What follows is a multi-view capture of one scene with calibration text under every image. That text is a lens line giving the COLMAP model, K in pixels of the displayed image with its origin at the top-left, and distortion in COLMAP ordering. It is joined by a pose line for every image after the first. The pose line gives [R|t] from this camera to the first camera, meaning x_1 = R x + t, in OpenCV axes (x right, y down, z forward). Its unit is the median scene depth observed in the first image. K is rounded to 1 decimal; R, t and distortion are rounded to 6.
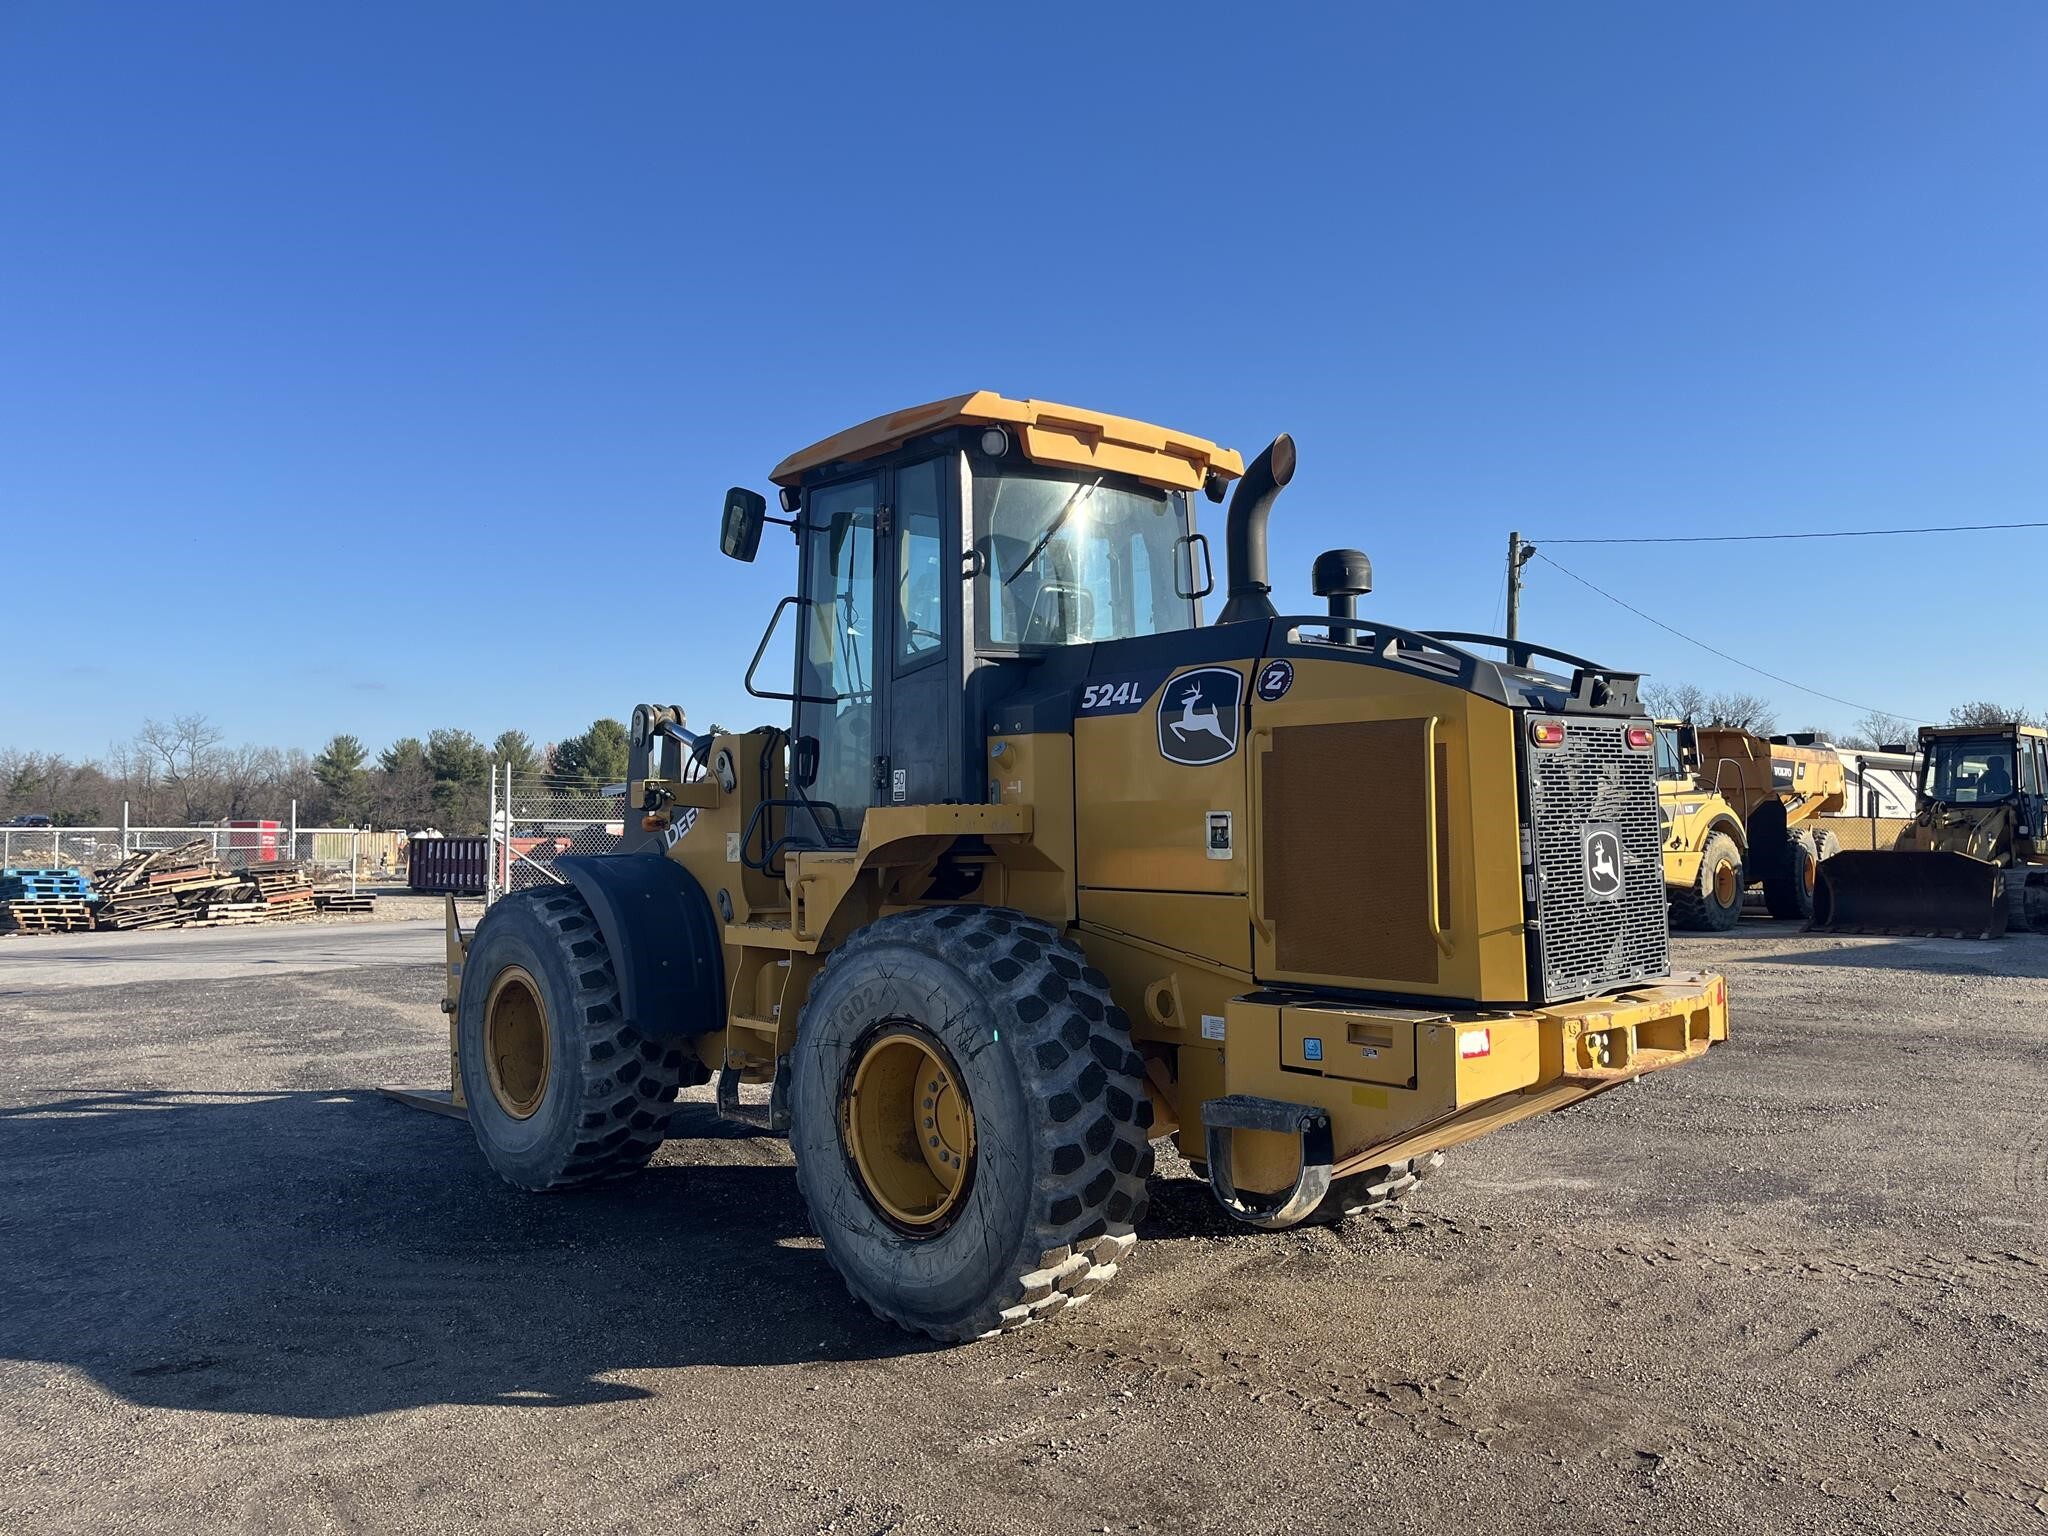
lens RADIAL K [[1556.4, 0, 1024.0], [0, 1556.4, 768.0], [0, 0, 1]] dist [0.060986, -0.043758]
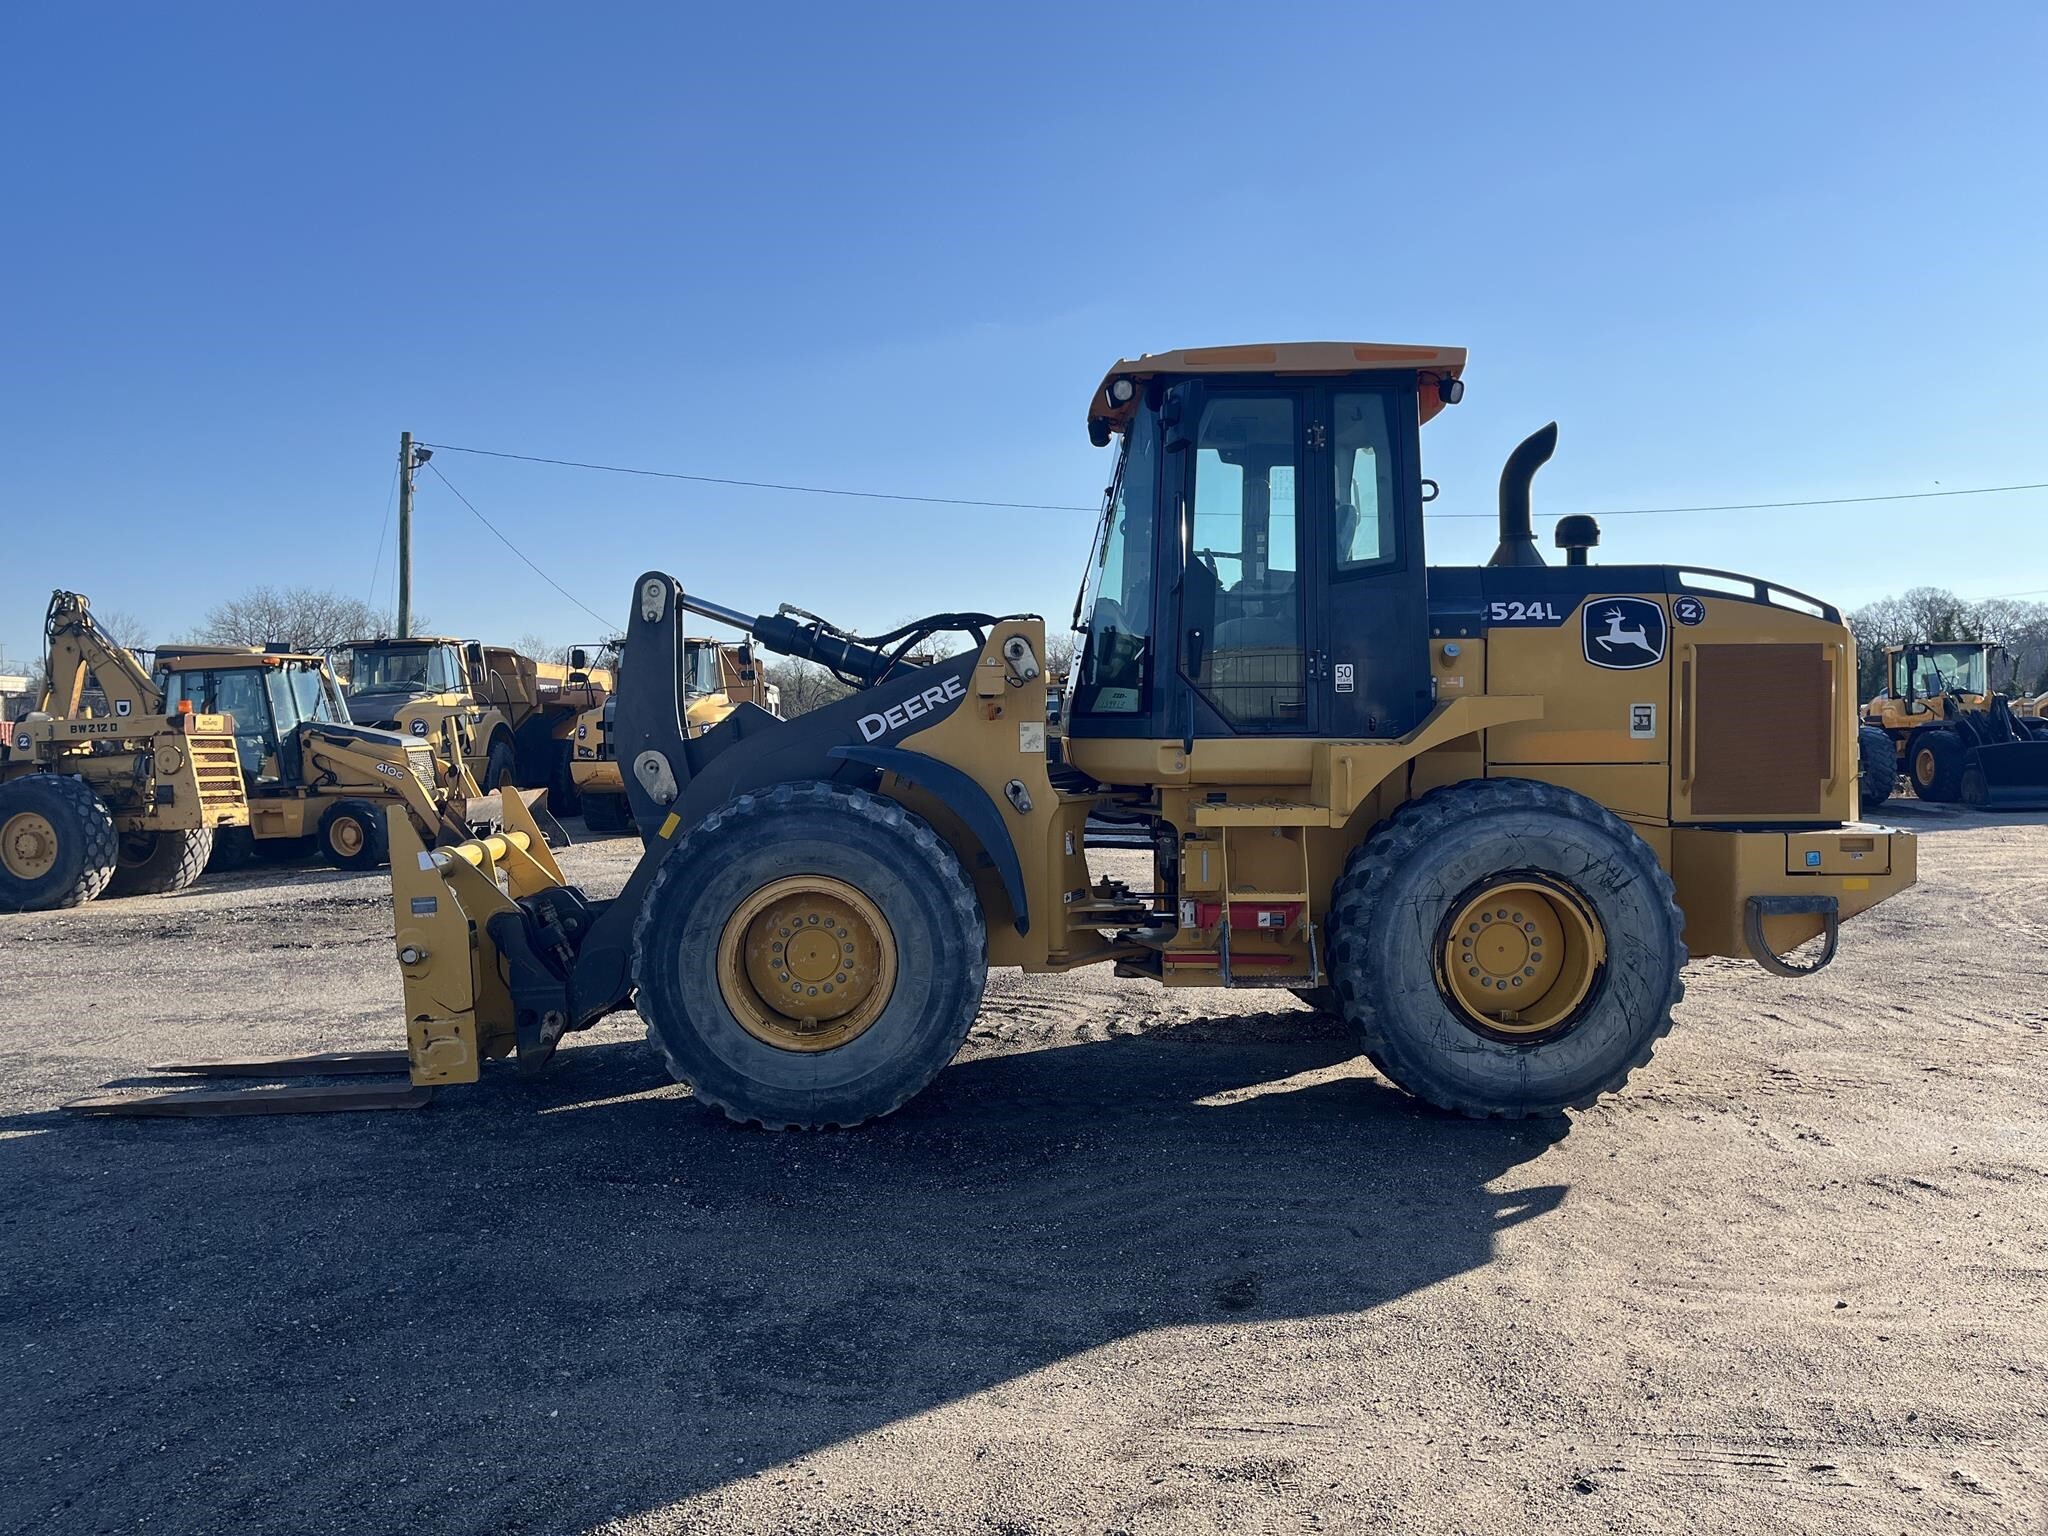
lens RADIAL K [[1550.2, 0, 1027.6], [0, 1550.2, 790.8], [0, 0, 1]] dist [0.068356, -0.077998]
pose [[0.643718, -0.025868, 0.764826, -1.169066], [-0.026358, 0.998086, 0.055942, 0.038325], [-0.764809, -0.056170, 0.641804, 0.478620]]
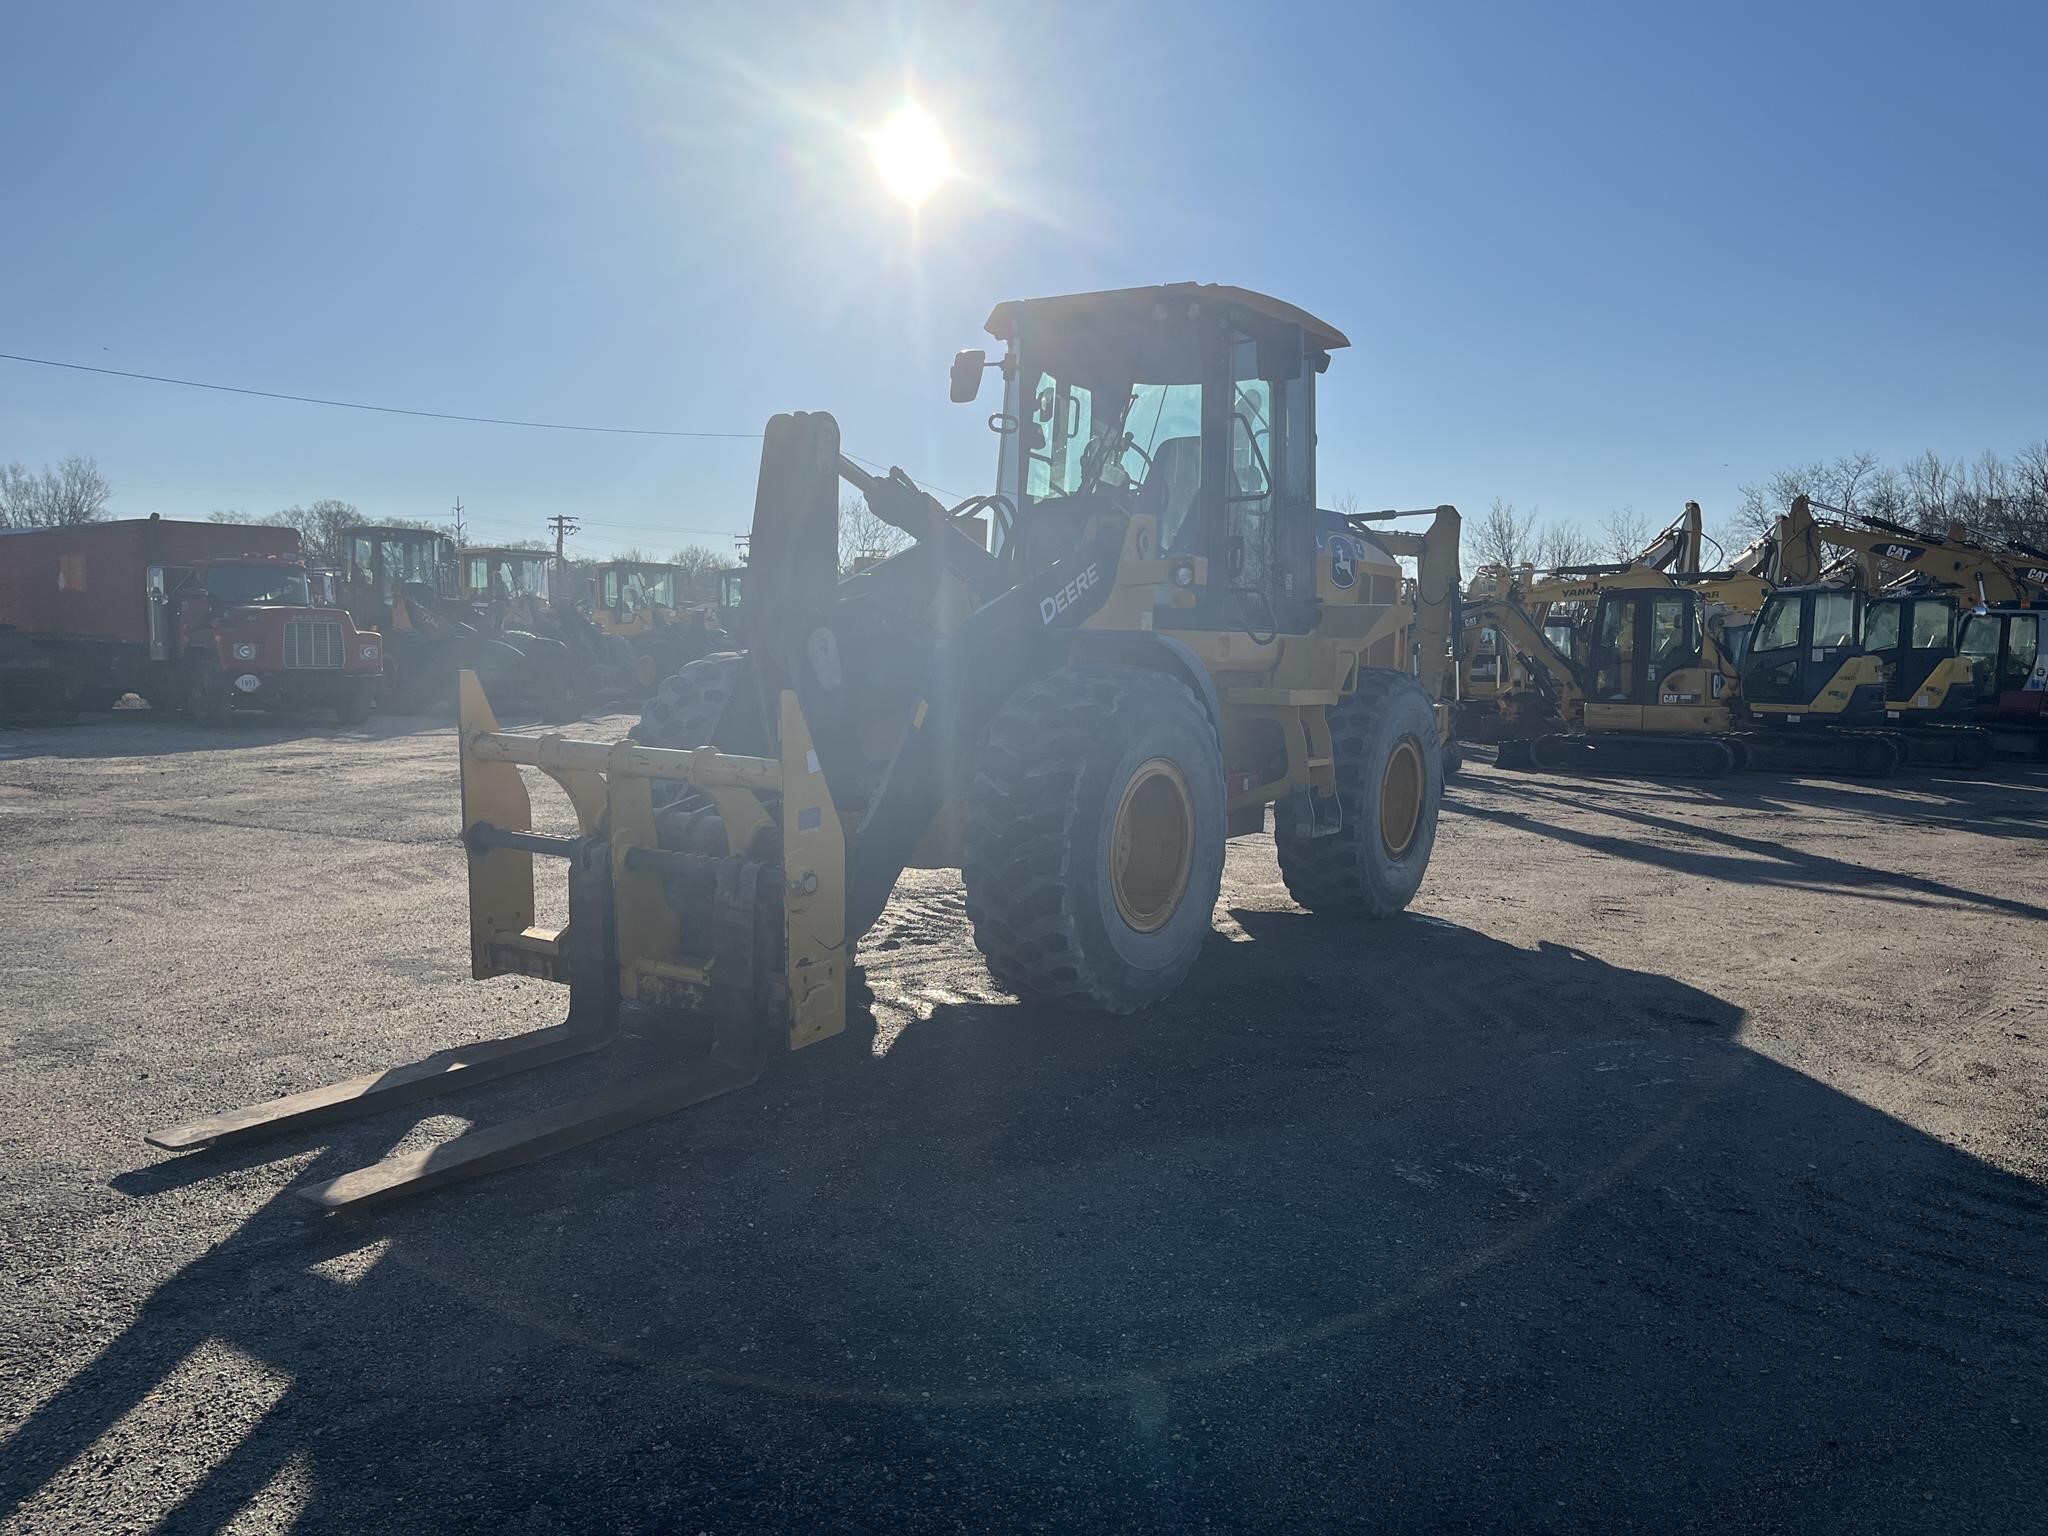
lens RADIAL K [[1568.1, 0, 1059.7], [0, 1568.1, 756.5], [0, 0, 1]] dist [0.064041, -0.083450]
pose [[-0.256156, -0.063310, 0.964560, -1.489839], [-0.053357, 0.997258, 0.051287, 0.110064], [-0.965162, -0.038329, -0.258831, 1.665510]]
